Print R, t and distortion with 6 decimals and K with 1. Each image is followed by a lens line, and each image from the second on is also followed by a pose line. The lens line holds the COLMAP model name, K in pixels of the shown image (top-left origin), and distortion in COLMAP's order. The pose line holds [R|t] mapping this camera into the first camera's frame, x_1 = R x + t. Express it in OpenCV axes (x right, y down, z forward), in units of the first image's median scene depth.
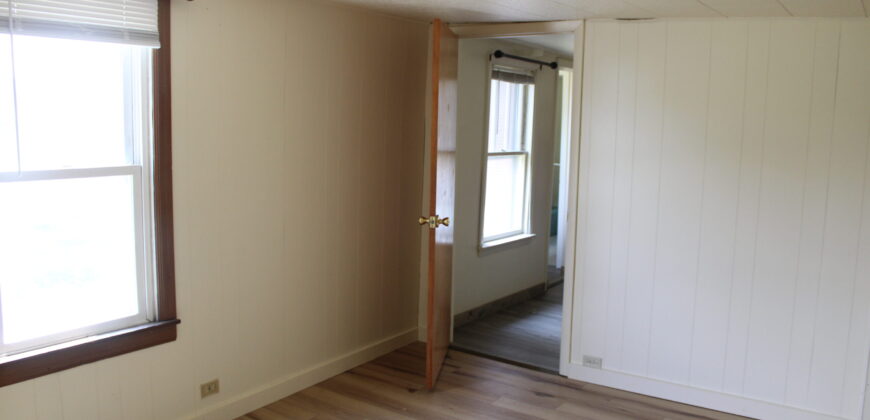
lens RADIAL K [[745.9, 0, 435.0], [0, 745.9, 210.0], [0, 0, 1]] dist [-0.044118, -0.000744]
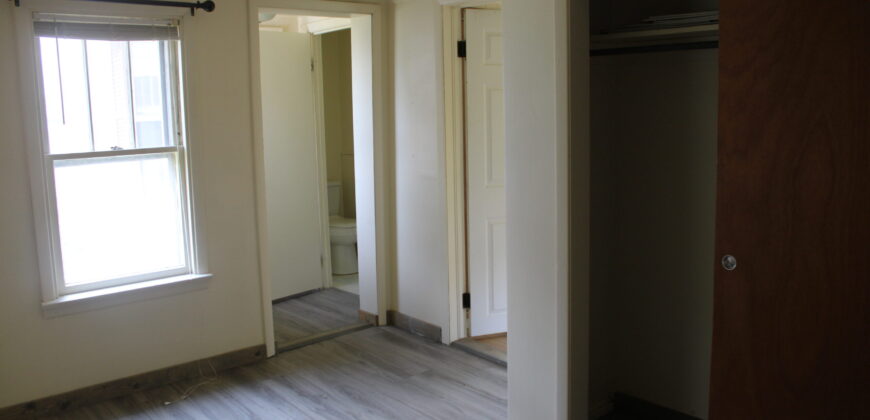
lens RADIAL K [[745.9, 0, 435.0], [0, 745.9, 210.0], [0, 0, 1]] dist [-0.044118, -0.000744]
pose [[0.963690, -0.019596, -0.266302, 0.503348], [0.024828, 0.999559, 0.016291, -0.028828], [0.265866, -0.022311, 0.963752, 0.443973]]
